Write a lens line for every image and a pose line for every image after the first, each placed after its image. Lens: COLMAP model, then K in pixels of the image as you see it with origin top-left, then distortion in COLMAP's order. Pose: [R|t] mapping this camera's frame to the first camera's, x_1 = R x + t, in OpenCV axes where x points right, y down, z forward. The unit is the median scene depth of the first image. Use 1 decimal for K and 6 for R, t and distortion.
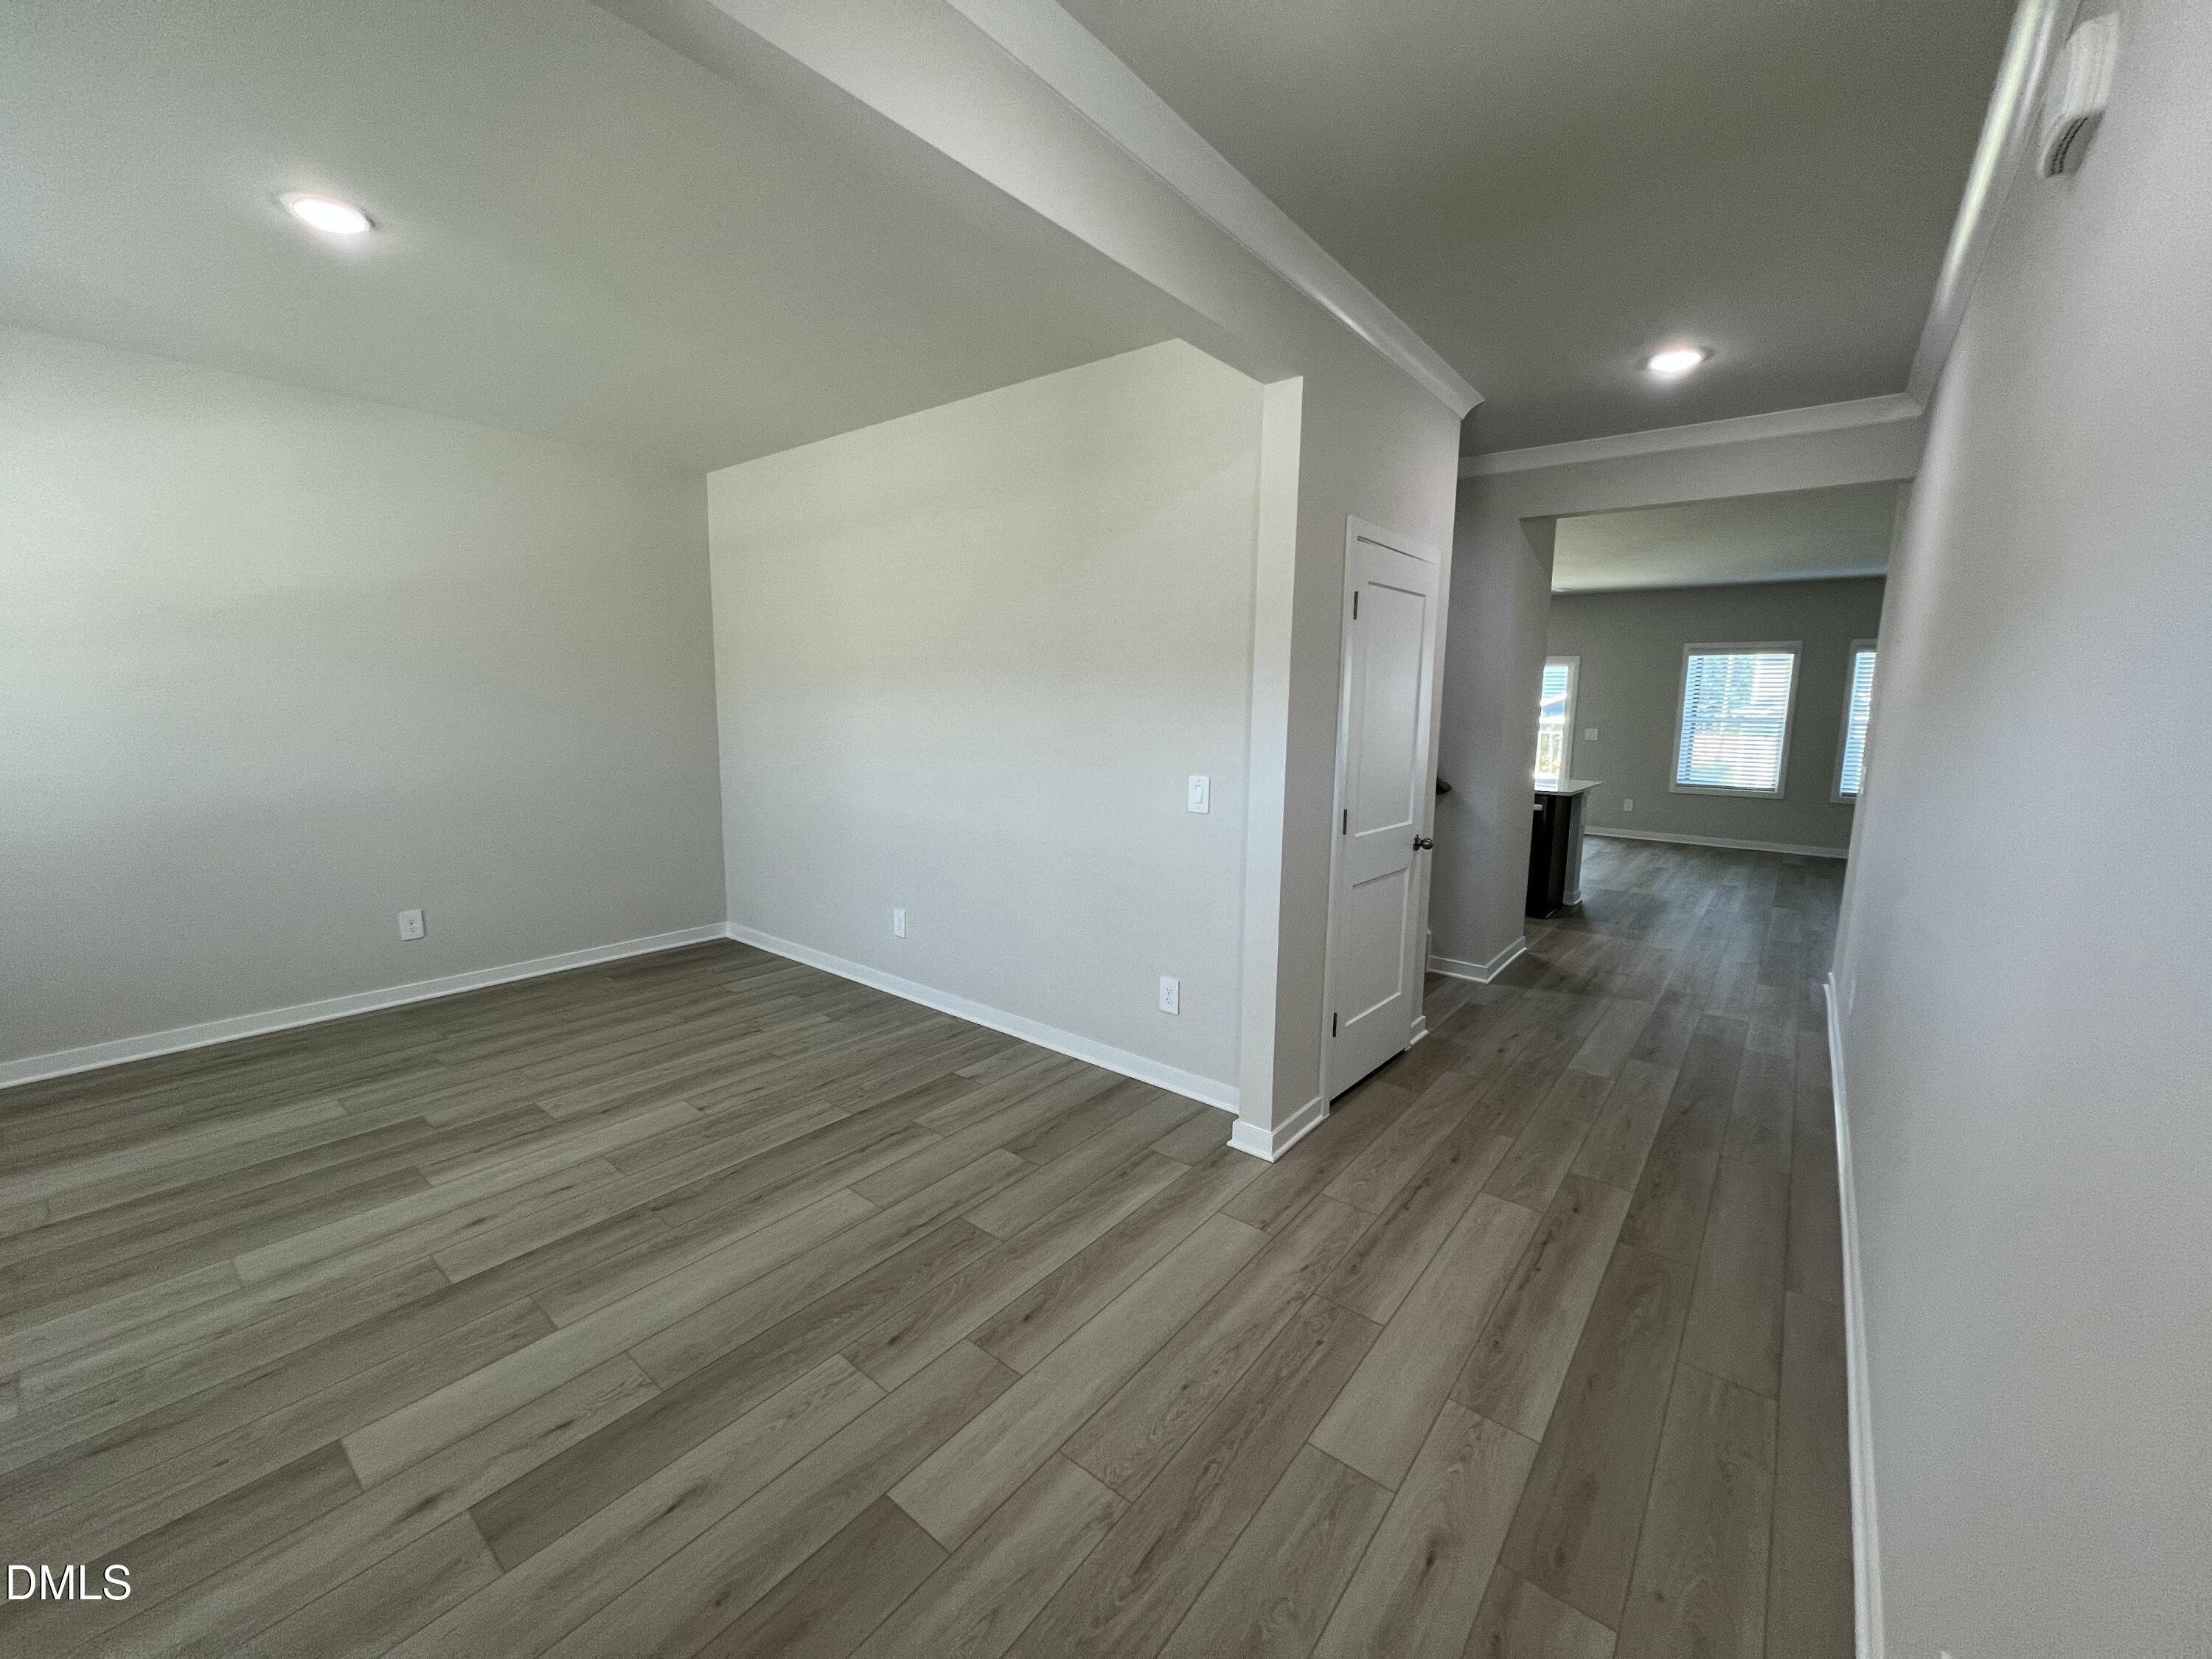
lens RADIAL K [[887.6, 0, 1077.0], [0, 887.6, 825.8], [0, 0, 1]] dist [-0.000097, -0.000013]
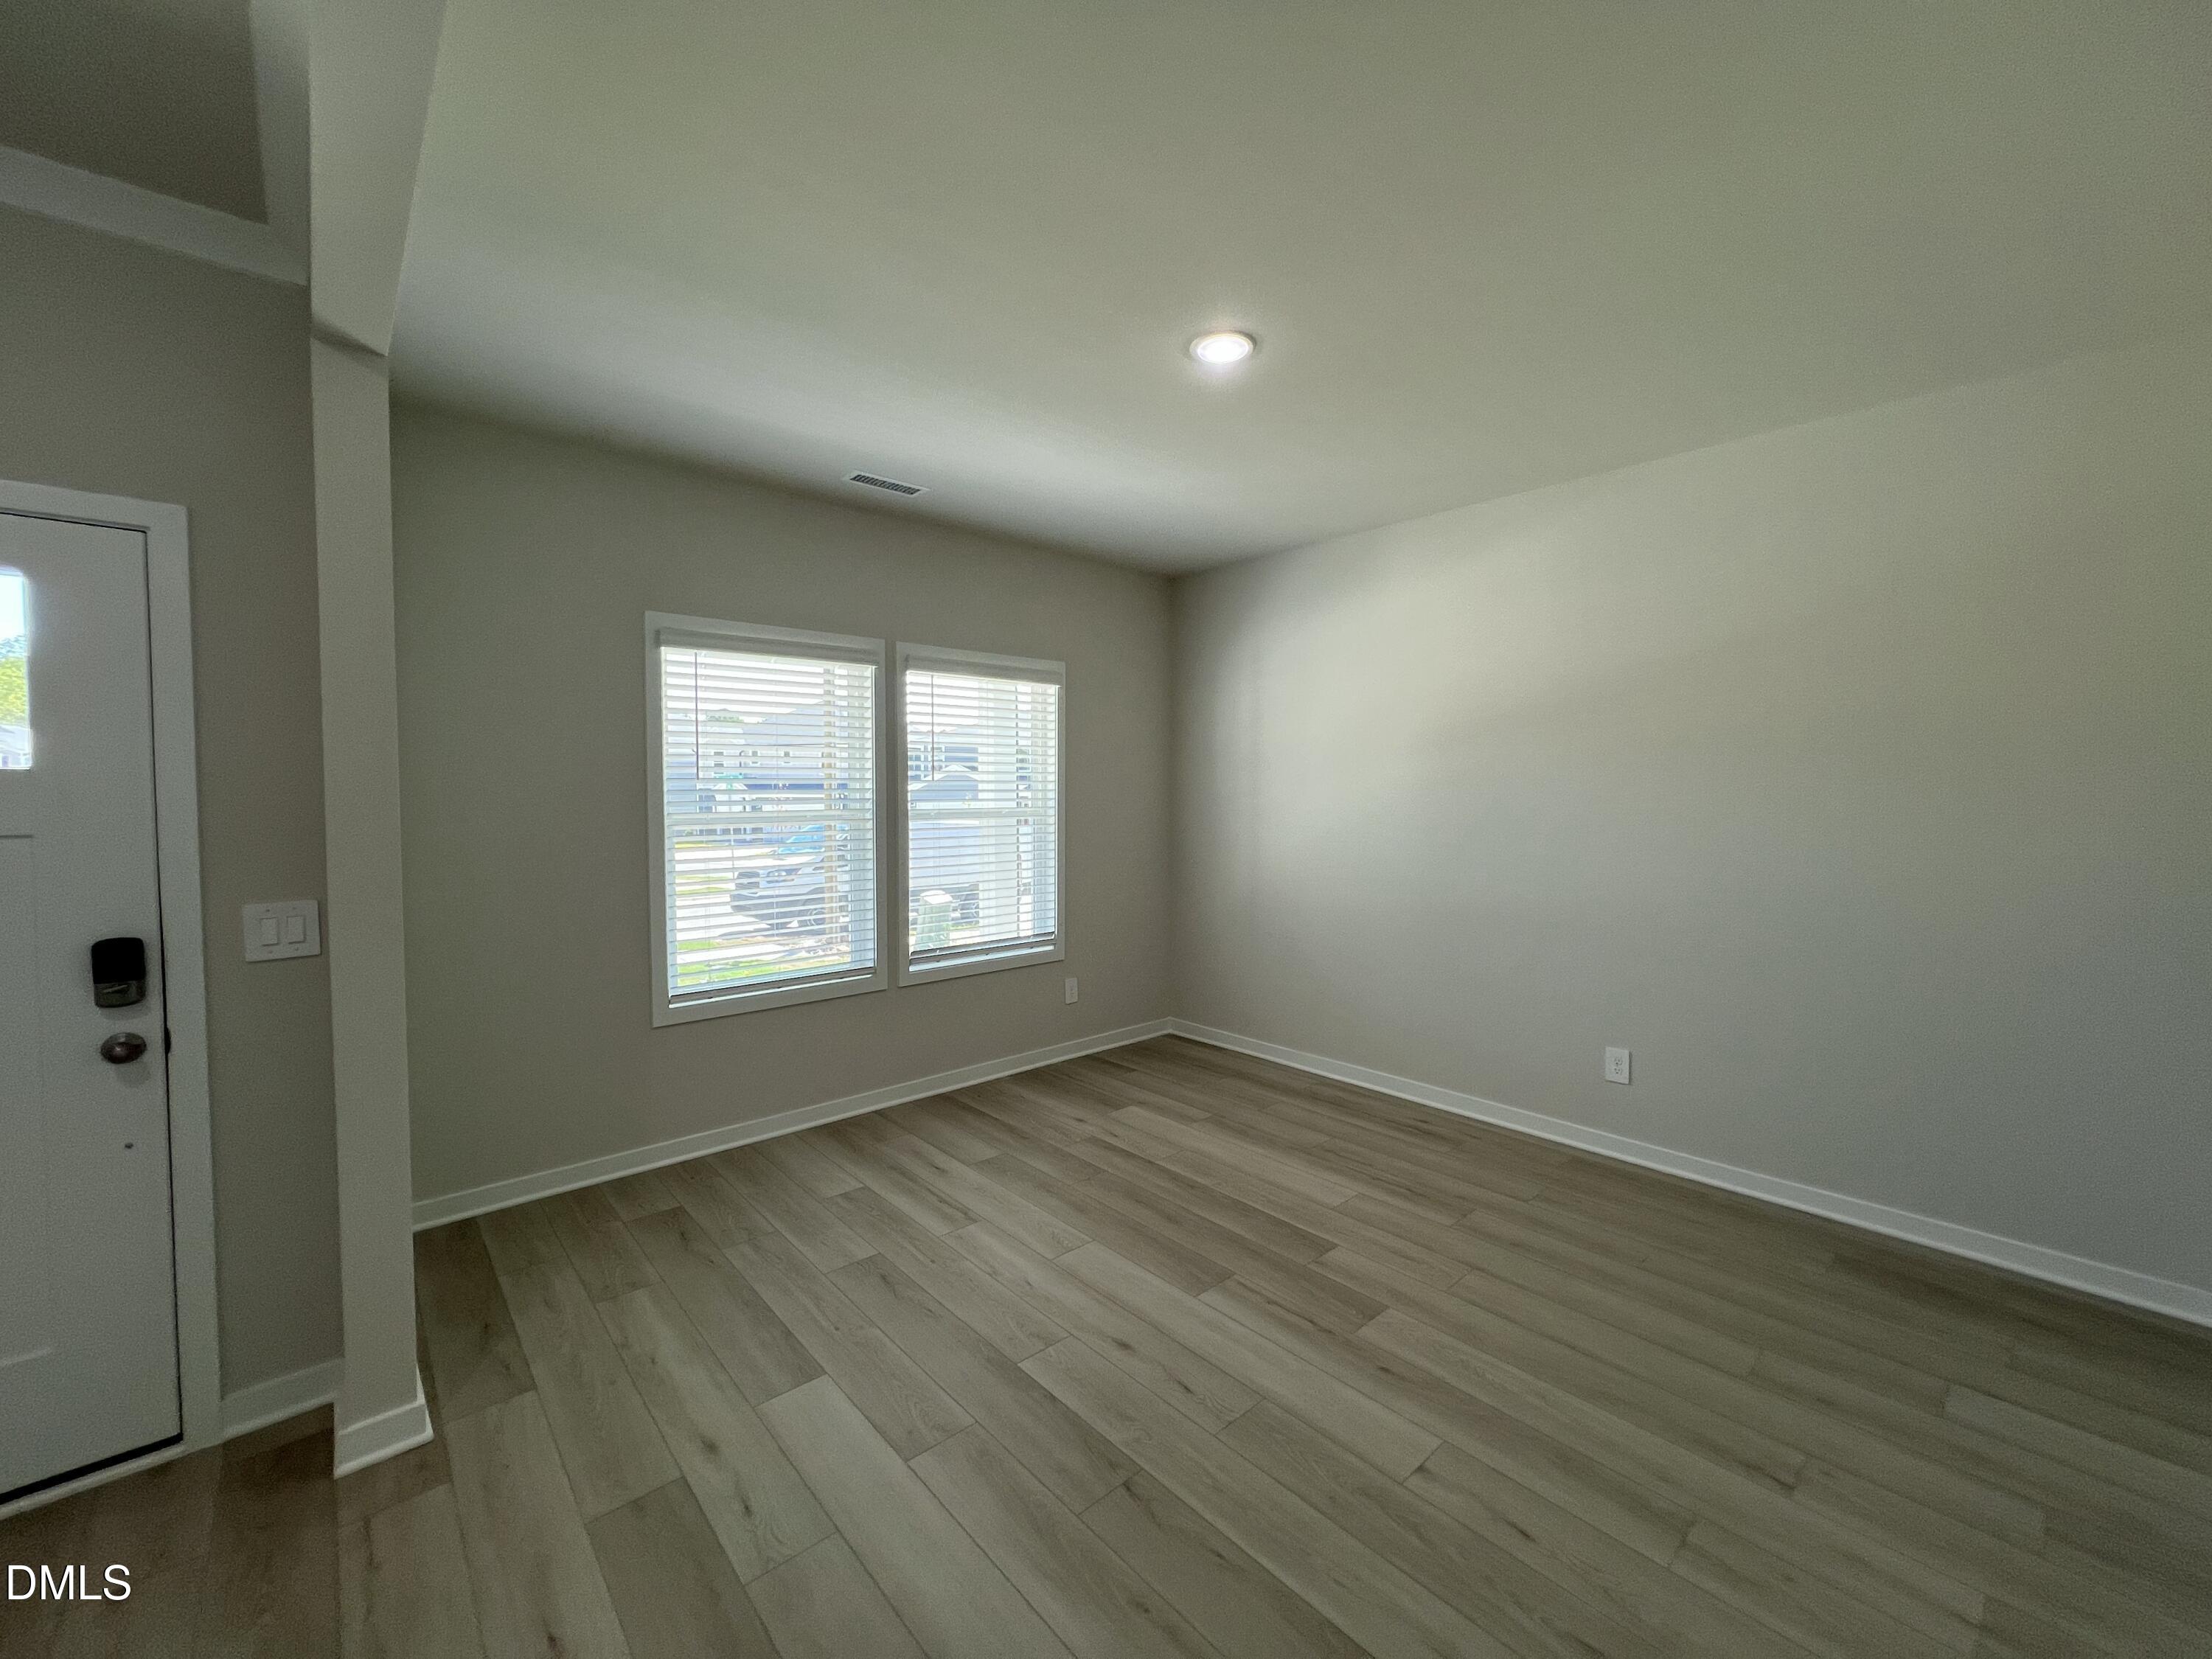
lens RADIAL K [[887.6, 0, 1077.0], [0, 887.6, 825.8], [0, 0, 1]] dist [-0.000097, -0.000013]
pose [[-0.151994, 0.025047, -0.988064, 0.177280], [-0.141832, 0.988780, 0.046883, -0.095778], [0.978152, 0.147265, -0.146736, 0.772924]]
